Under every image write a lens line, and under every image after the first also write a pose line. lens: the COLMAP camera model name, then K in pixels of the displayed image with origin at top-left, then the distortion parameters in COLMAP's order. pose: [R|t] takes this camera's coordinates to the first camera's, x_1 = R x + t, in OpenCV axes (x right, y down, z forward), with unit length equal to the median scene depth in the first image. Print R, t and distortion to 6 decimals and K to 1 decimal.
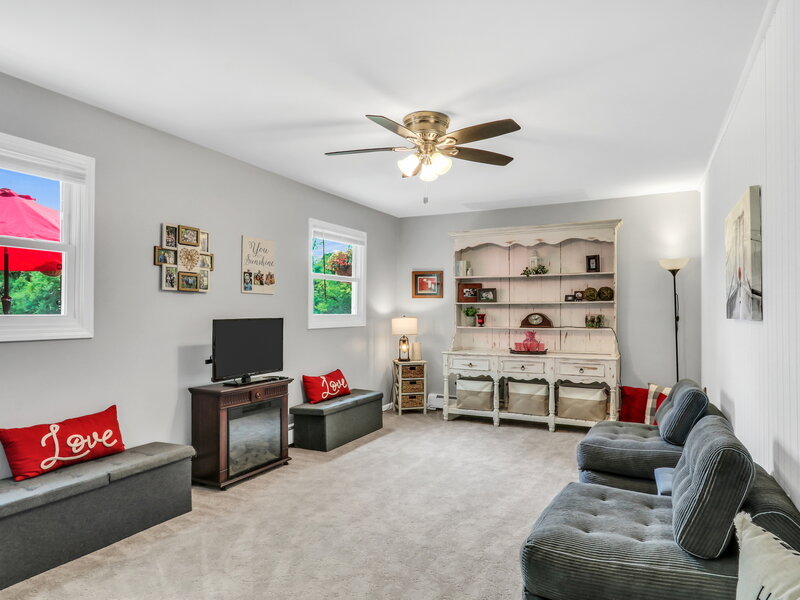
lens RADIAL K [[515.8, 0, 400.0], [0, 515.8, 300.0], [0, 0, 1]] dist [-0.005545, 0.001088]
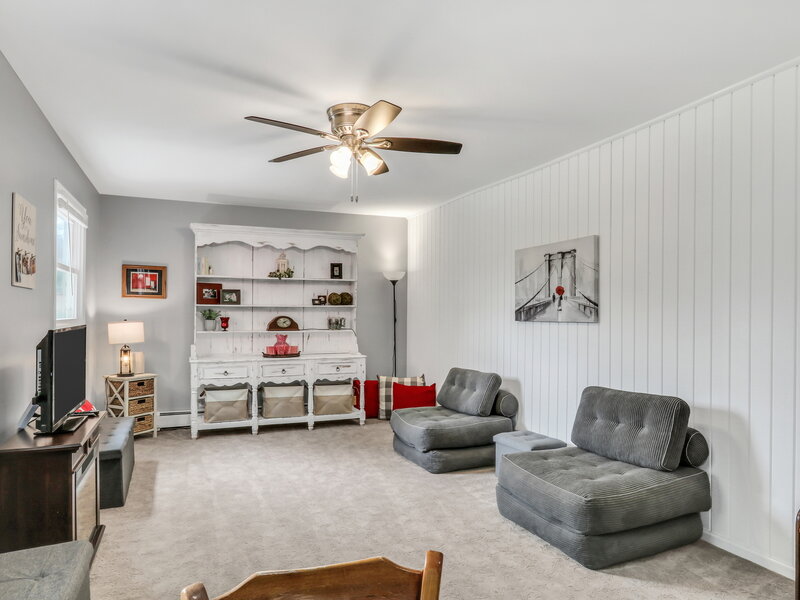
lens RADIAL K [[509.9, 0, 395.9], [0, 509.9, 311.1], [0, 0, 1]] dist [-0.015055, 0.002154]
pose [[0.651658, 0.005355, 0.758494, -0.357246], [-0.020192, 0.999743, 0.010291, 0.001065], [-0.758244, -0.022022, 0.651599, 0.192699]]
